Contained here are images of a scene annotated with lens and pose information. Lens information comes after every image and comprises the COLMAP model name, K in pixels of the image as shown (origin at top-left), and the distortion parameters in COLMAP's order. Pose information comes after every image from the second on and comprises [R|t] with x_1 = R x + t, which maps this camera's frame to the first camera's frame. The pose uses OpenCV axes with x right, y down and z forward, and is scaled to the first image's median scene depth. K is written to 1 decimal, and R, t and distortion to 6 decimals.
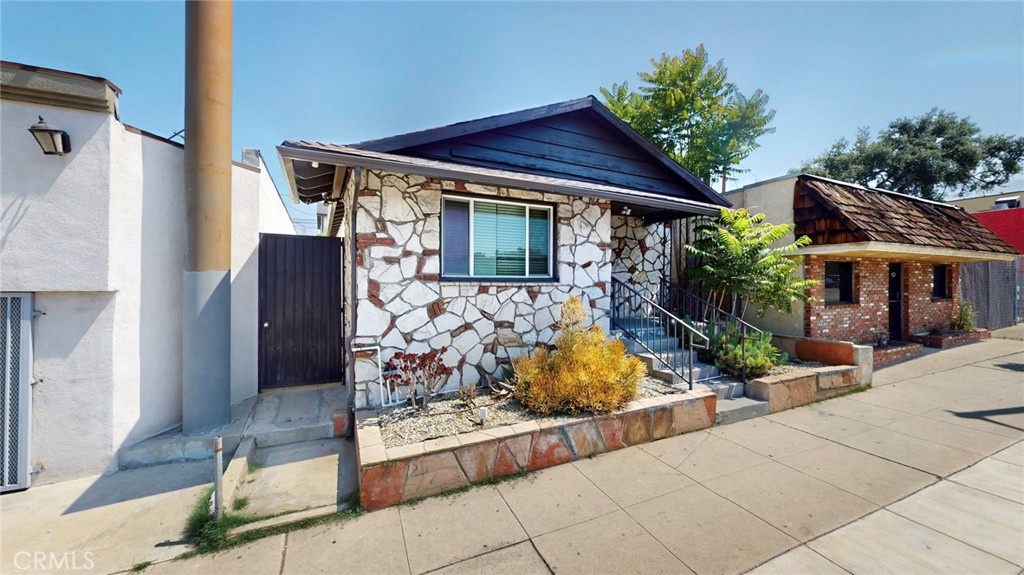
lens RADIAL K [[377.5, 0, 513.0], [0, 377.5, 287.0], [0, 0, 1]] dist [-0.001795, -0.000254]
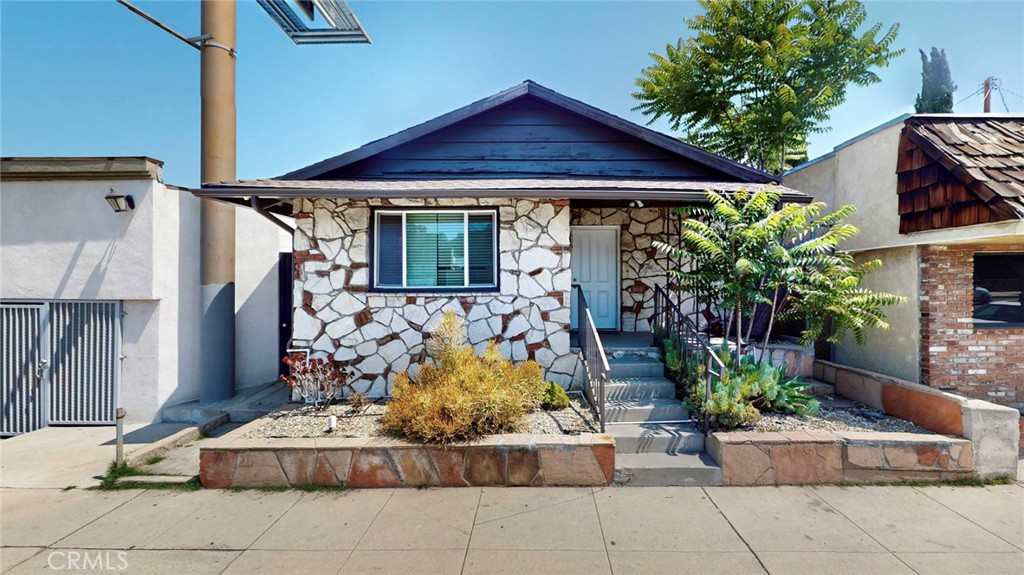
lens RADIAL K [[382.7, 0, 523.4], [0, 382.7, 286.8], [0, 0, 1]] dist [-0.001532, -0.000219]
pose [[0.898820, -0.002829, -0.438309, 0.660635], [0.000645, 0.999987, -0.005131, -0.023546], [0.438318, 0.004330, 0.898809, 0.218012]]
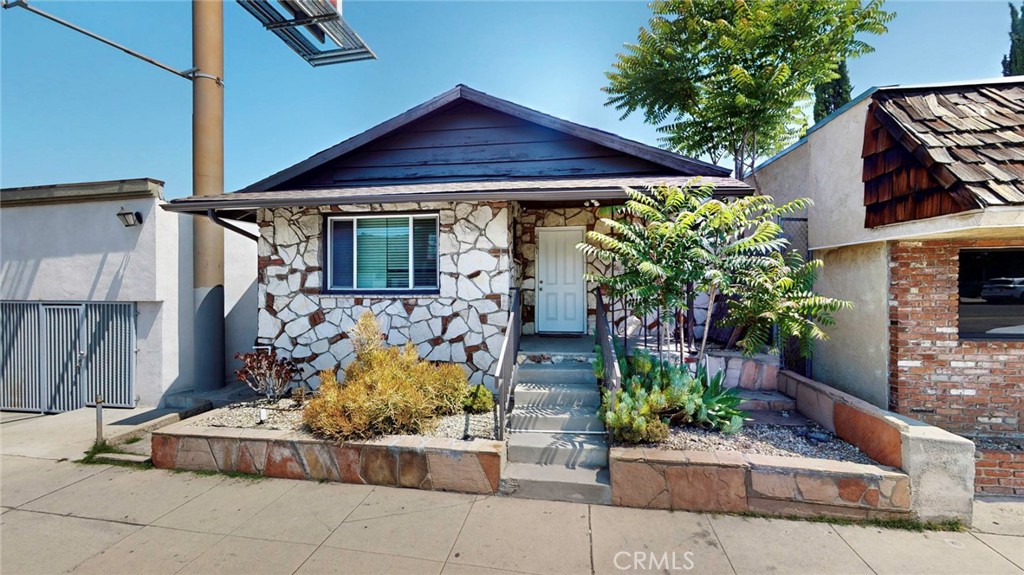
lens RADIAL K [[377.5, 0, 513.0], [0, 377.5, 287.0], [0, 0, 1]] dist [-0.001795, -0.000254]
pose [[0.824948, -0.003204, -0.565199, 0.906717], [0.000724, 0.999989, -0.004612, -0.030297], [0.565208, 0.003395, 0.824941, 0.381751]]
